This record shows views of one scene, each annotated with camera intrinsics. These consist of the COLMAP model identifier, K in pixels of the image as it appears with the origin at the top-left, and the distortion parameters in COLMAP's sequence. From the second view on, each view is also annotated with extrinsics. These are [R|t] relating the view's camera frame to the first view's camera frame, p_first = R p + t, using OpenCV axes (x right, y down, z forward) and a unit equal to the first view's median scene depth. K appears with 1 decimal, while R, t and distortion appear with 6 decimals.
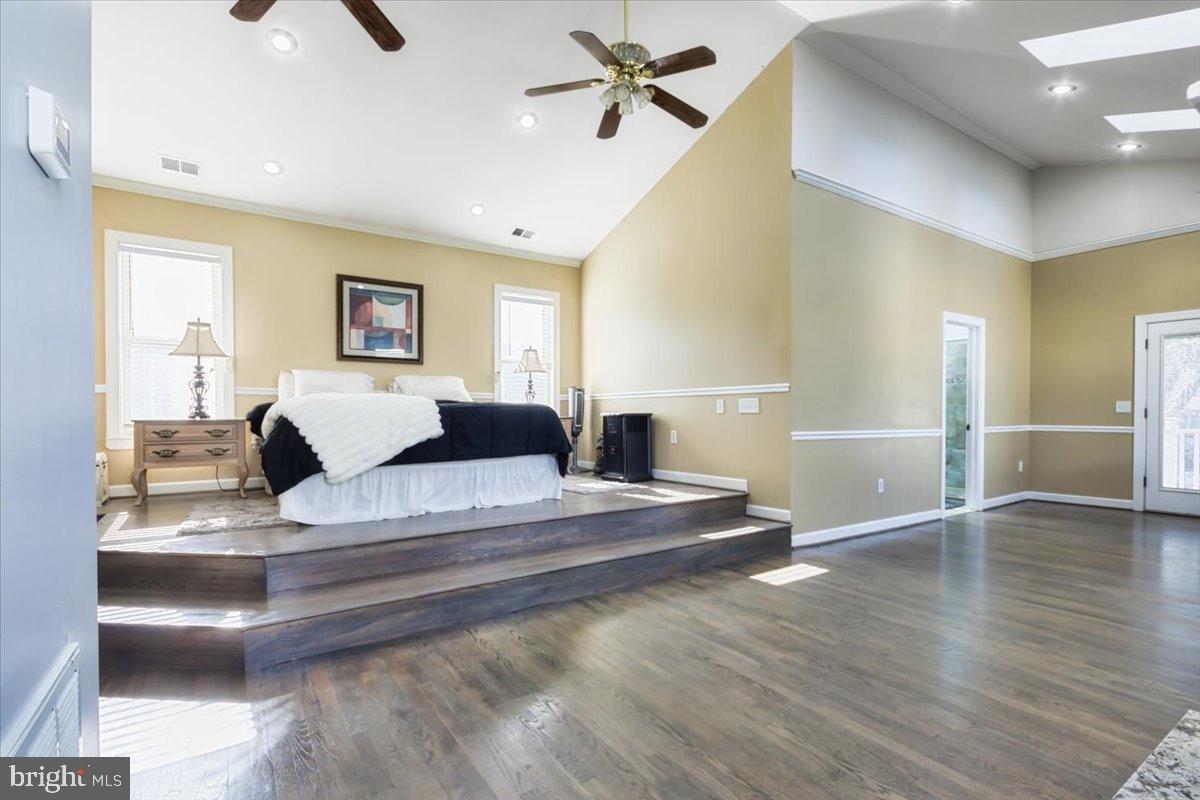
lens RADIAL K [[549.9, 0, 599.7], [0, 549.9, 406.6], [0, 0, 1]] dist [0.002600, -0.000262]
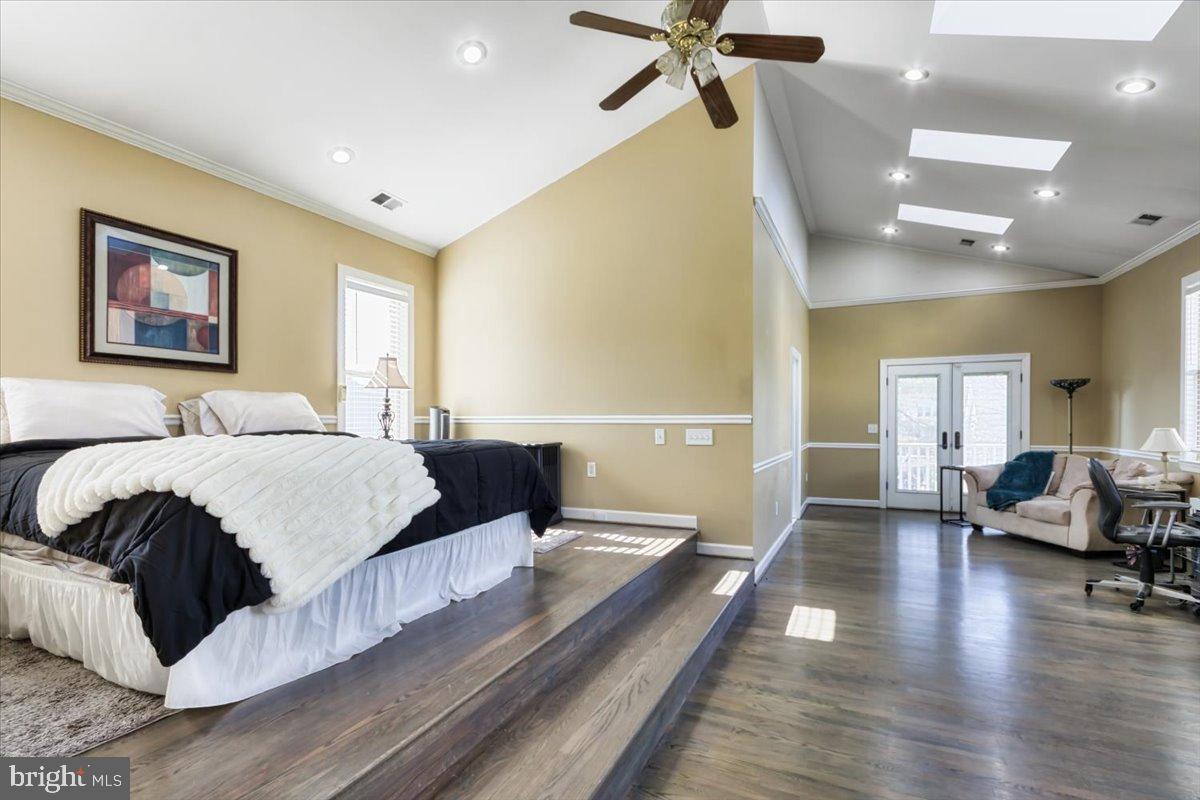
lens RADIAL K [[549.9, 0, 598.9], [0, 549.9, 410.6], [0, 0, 1]] dist [0.002600, -0.000262]
pose [[0.861785, 0.009813, 0.507178, -0.295333], [-0.007856, 0.999951, -0.005998, -0.033044], [-0.507212, 0.001185, 0.861820, 0.234313]]
